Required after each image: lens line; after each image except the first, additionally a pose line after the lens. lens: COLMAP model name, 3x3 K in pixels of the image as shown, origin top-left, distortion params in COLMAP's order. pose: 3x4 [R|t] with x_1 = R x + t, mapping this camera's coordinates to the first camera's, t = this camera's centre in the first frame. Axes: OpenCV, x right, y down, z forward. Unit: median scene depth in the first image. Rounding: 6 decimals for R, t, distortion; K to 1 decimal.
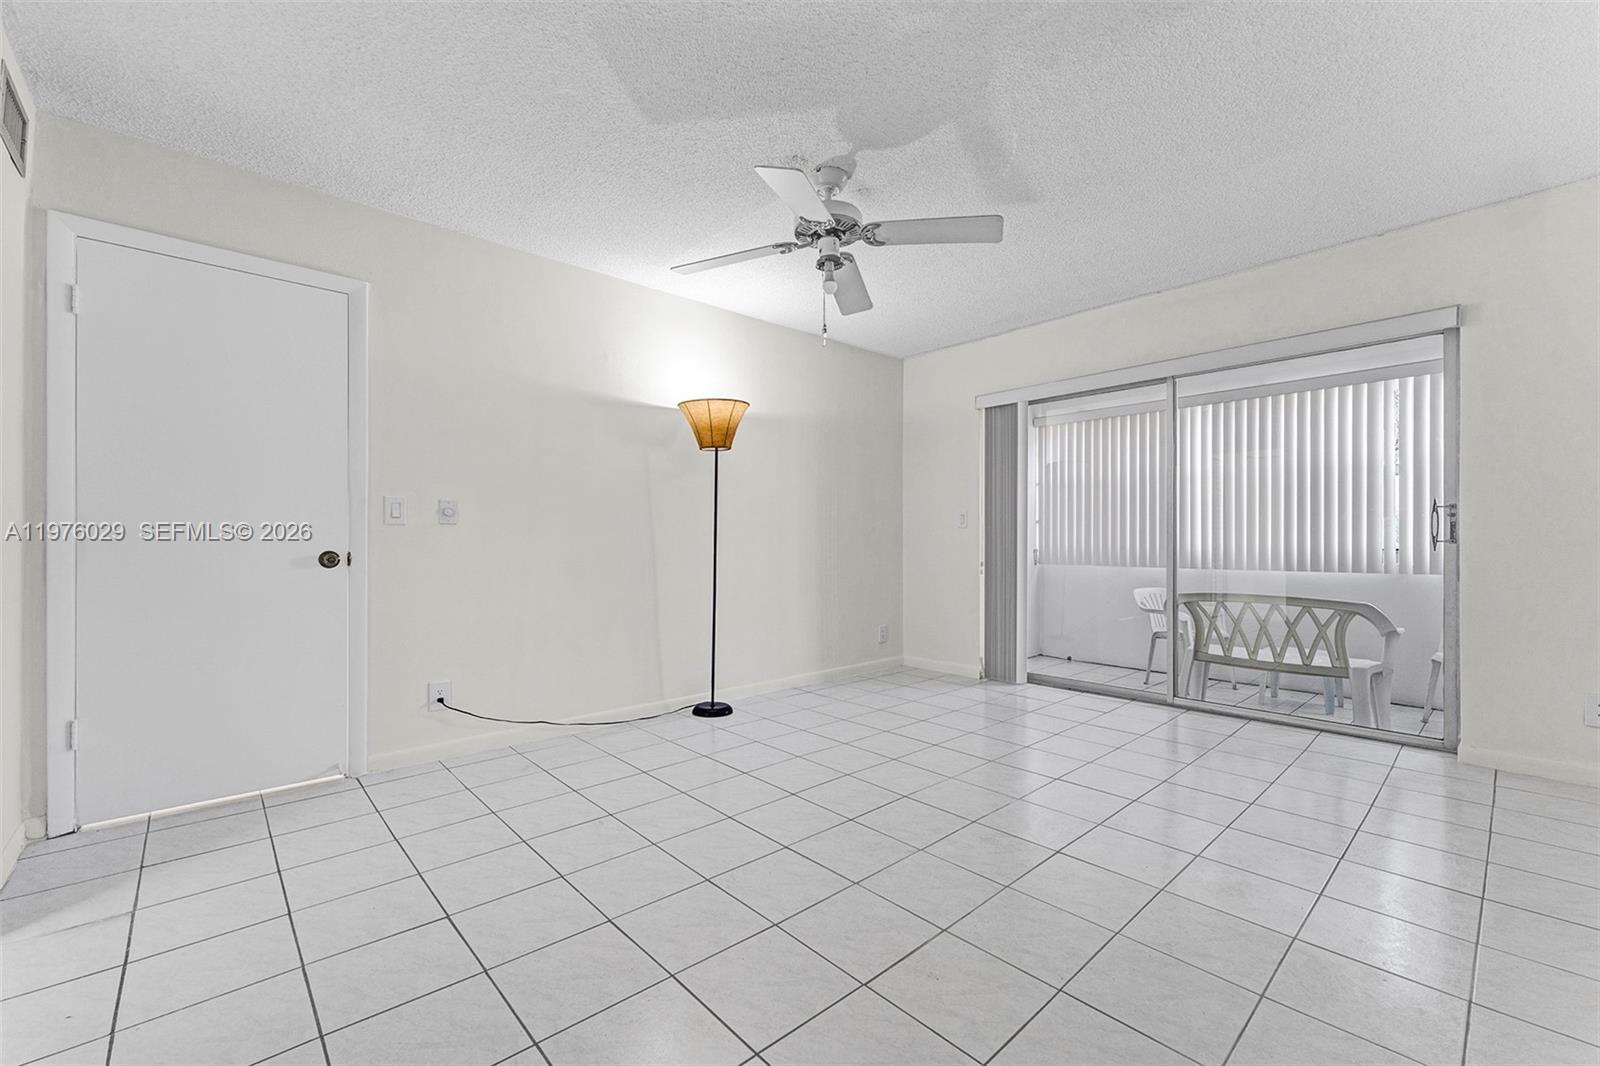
lens RADIAL K [[652.8, 0, 801.3], [0, 652.8, 539.3], [0, 0, 1]] dist [0.000804, 0.000154]
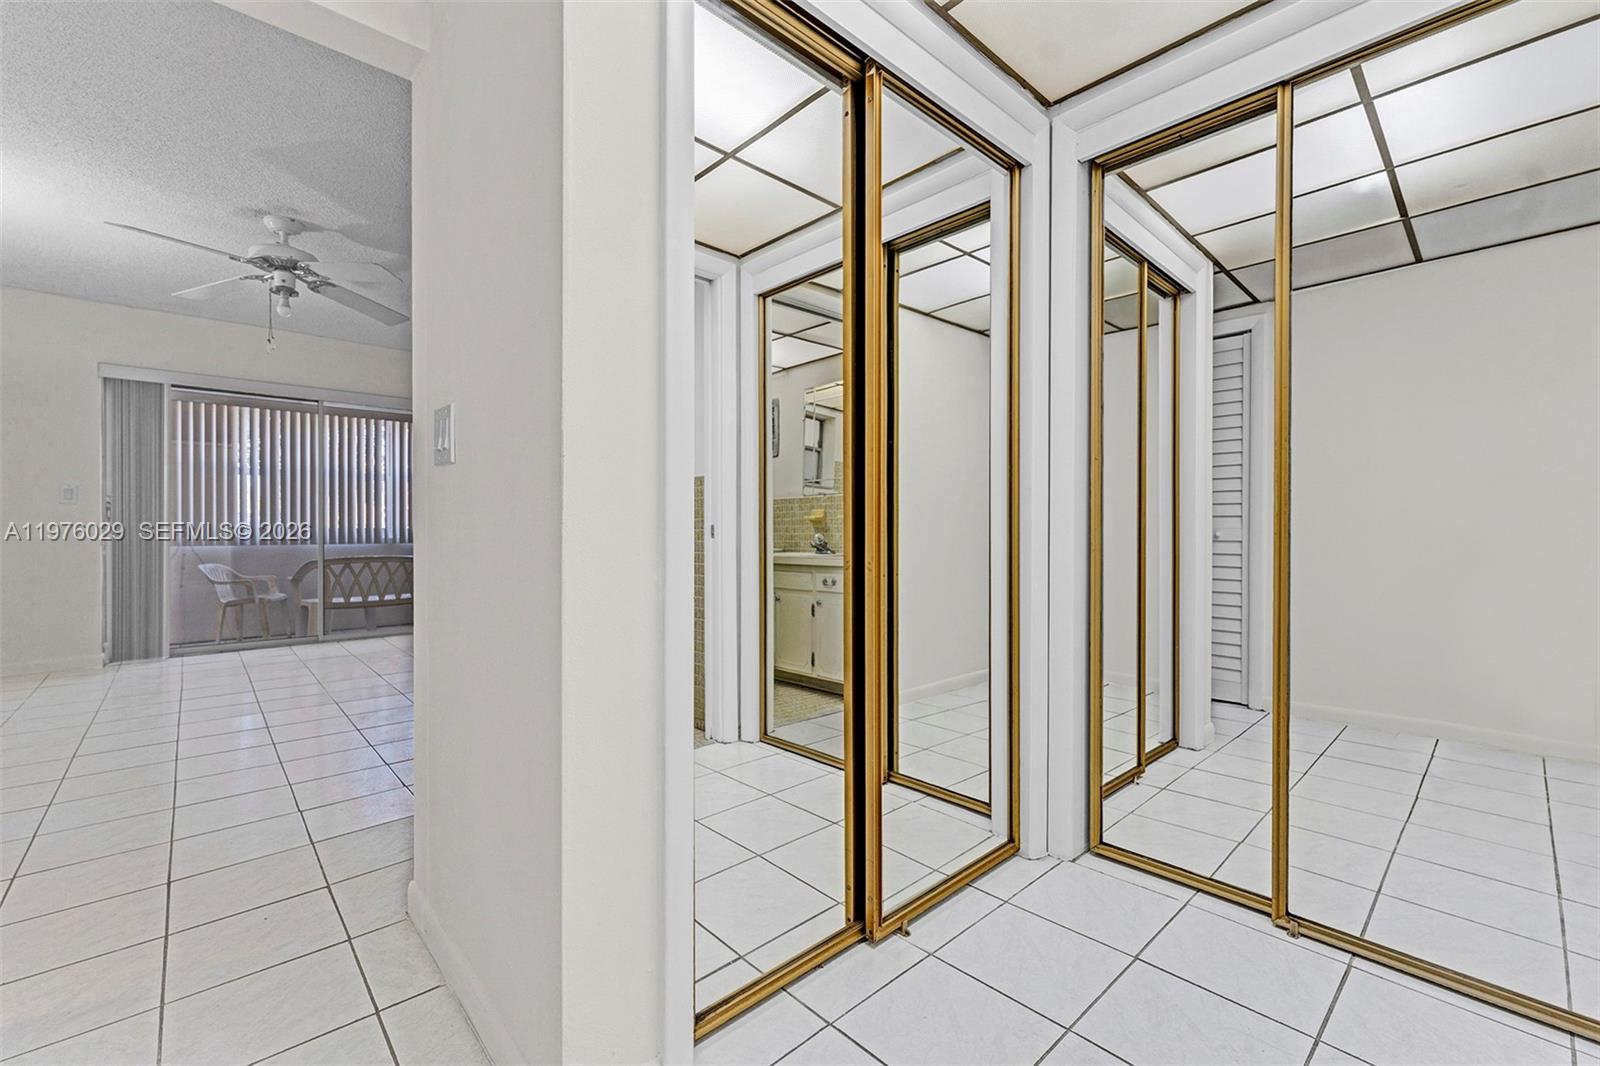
lens RADIAL K [[652.8, 0, 800.9], [0, 652.8, 534.1], [0, 0, 1]] dist [0.000804, 0.000154]
pose [[0.000839, -0.004162, 0.999991, -0.667369], [-0.008675, 0.999954, 0.004169, 0.013932], [-0.999962, -0.008679, 0.000803, 0.005596]]
